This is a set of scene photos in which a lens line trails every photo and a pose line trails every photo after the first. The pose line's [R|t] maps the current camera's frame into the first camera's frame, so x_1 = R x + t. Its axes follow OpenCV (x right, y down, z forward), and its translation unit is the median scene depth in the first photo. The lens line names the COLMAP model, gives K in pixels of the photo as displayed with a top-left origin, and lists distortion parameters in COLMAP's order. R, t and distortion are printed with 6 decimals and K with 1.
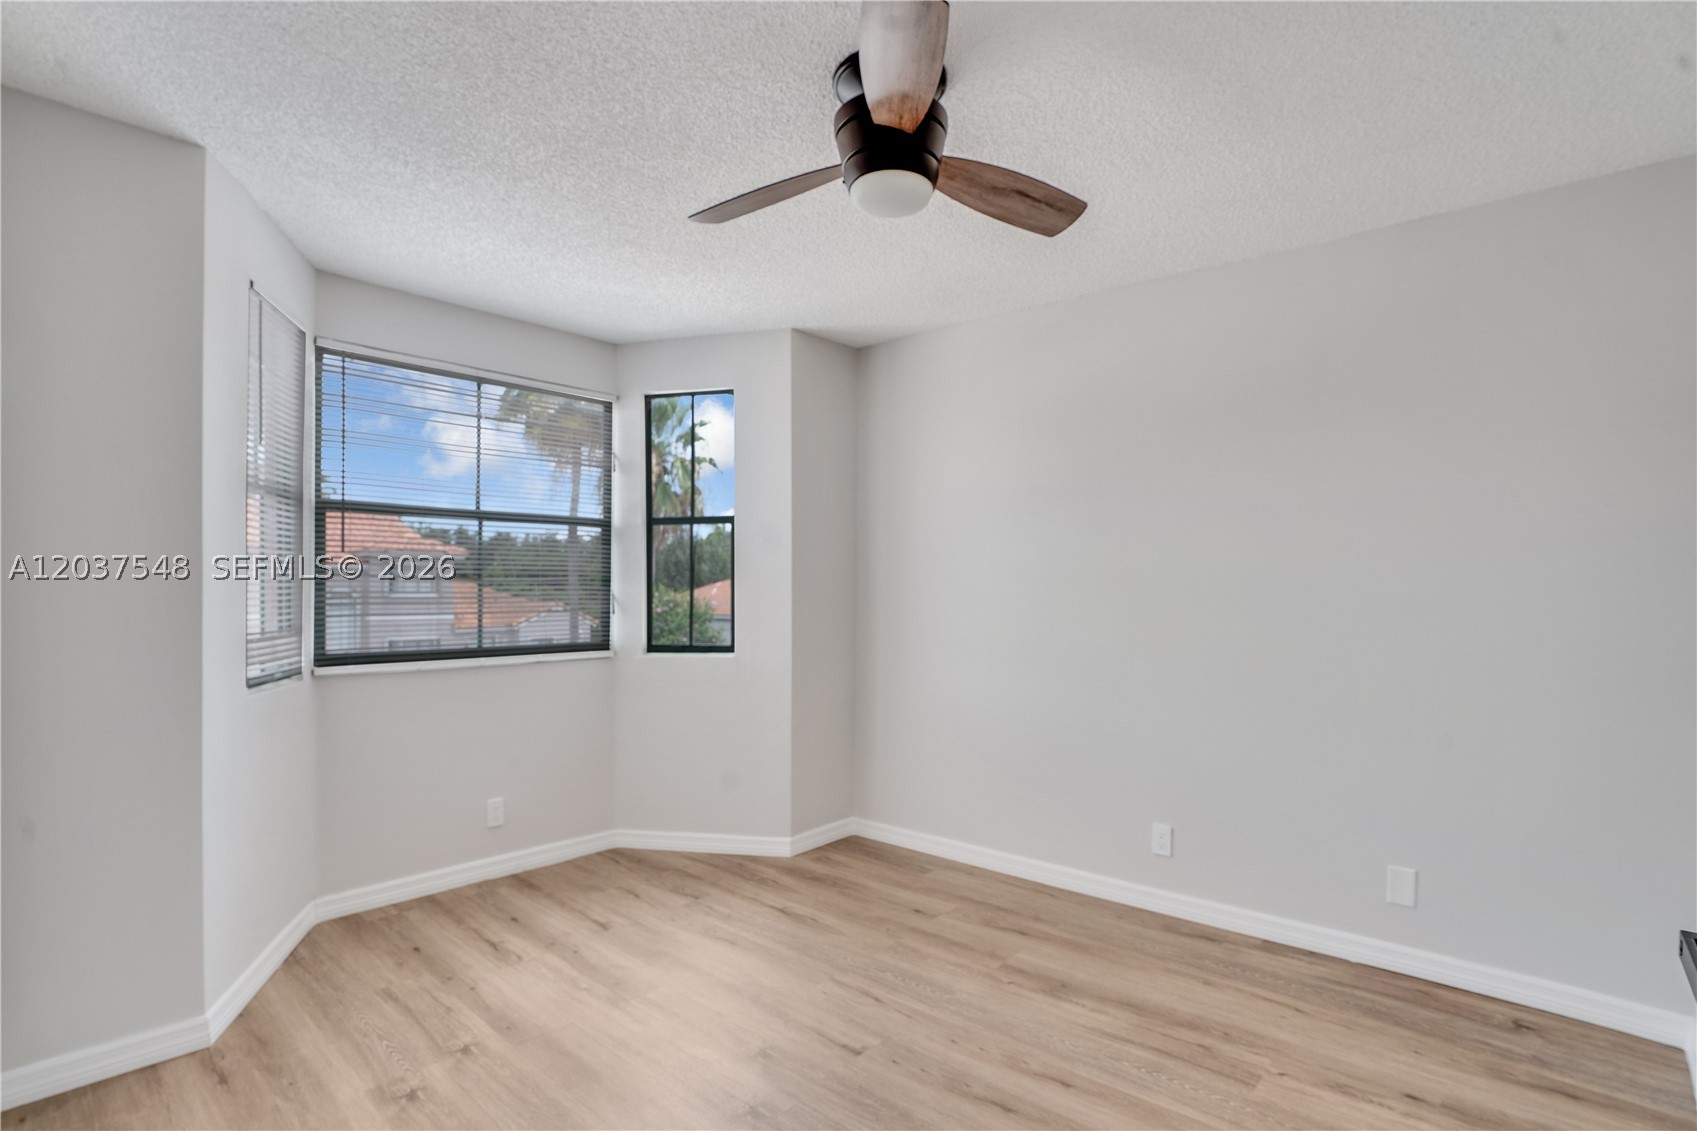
lens RADIAL K [[828.4, 0, 851.6], [0, 828.4, 561.7], [0, 0, 1]] dist [-0.063612, 0.020068]
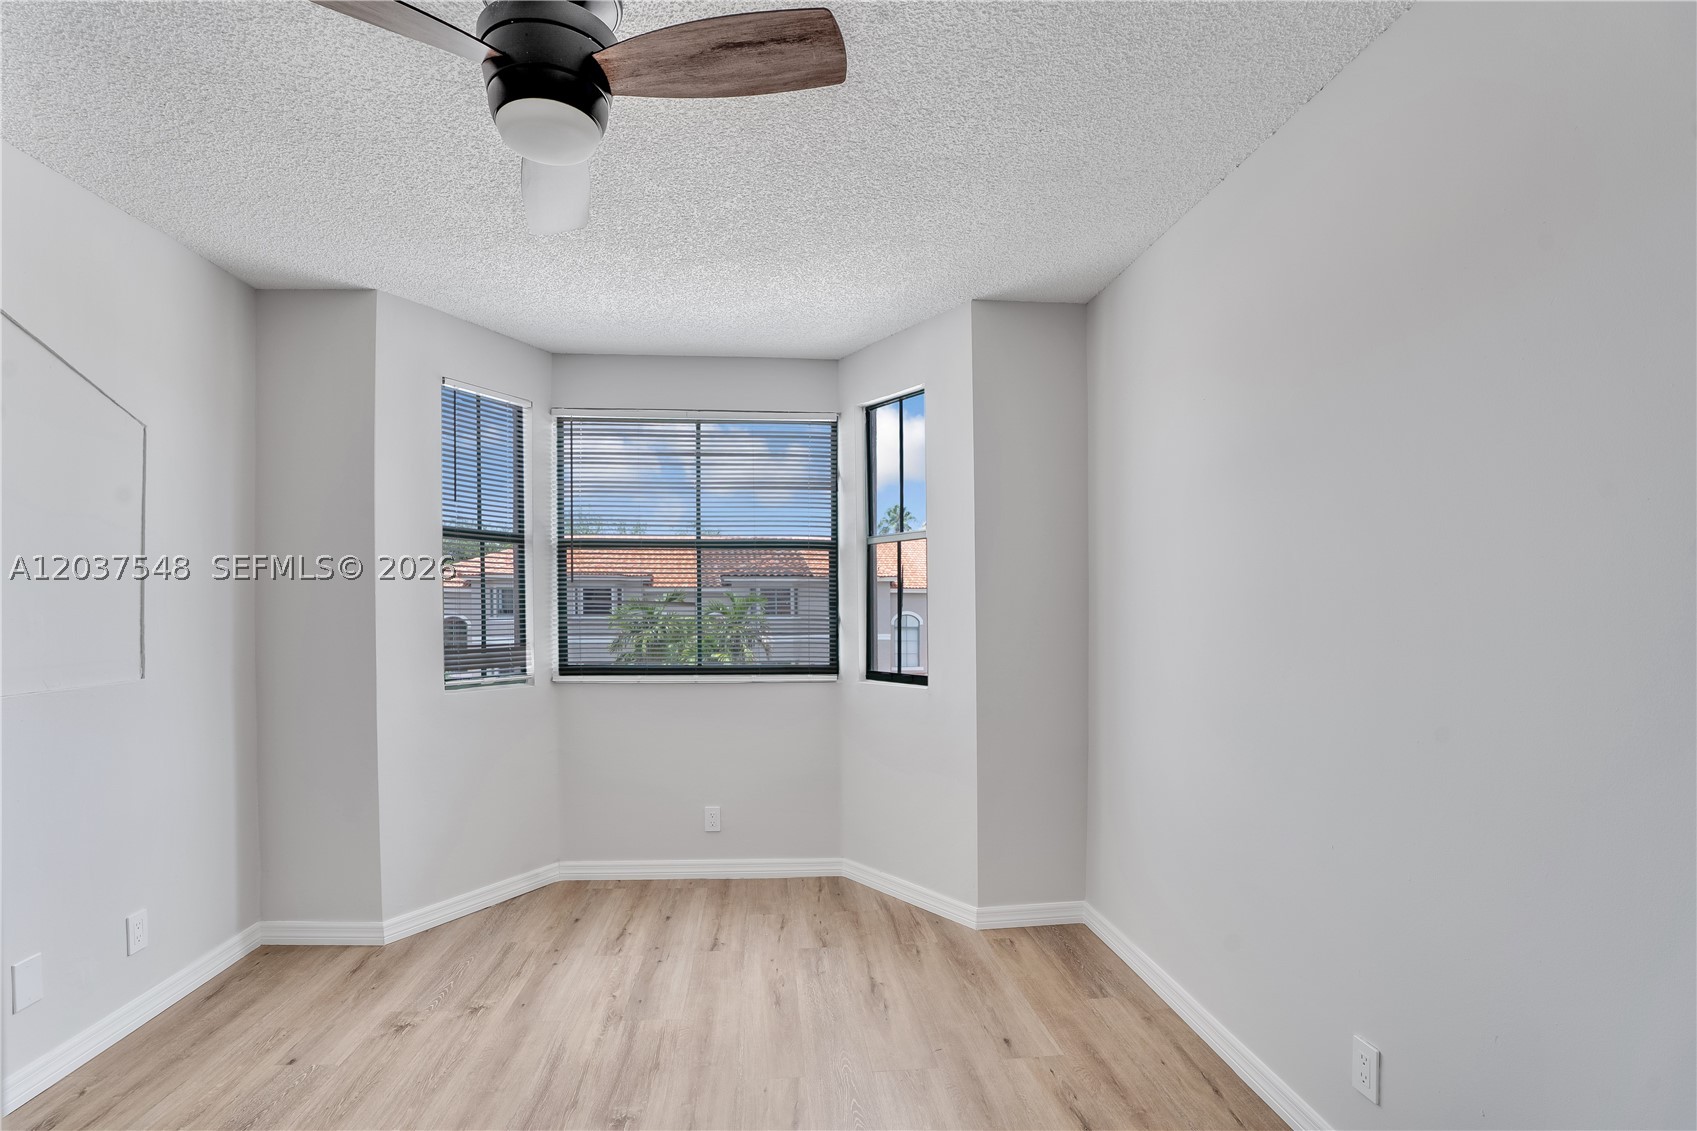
lens RADIAL K [[826.4, 0, 846.3], [0, 826.4, 598.4], [0, 0, 1]] dist [-0.051067, 0.001727]
pose [[0.725534, -0.009544, -0.688120, 0.515890], [0.021752, 0.999722, 0.009069, 0.010692], [0.687843, -0.021547, 0.725540, 0.386045]]
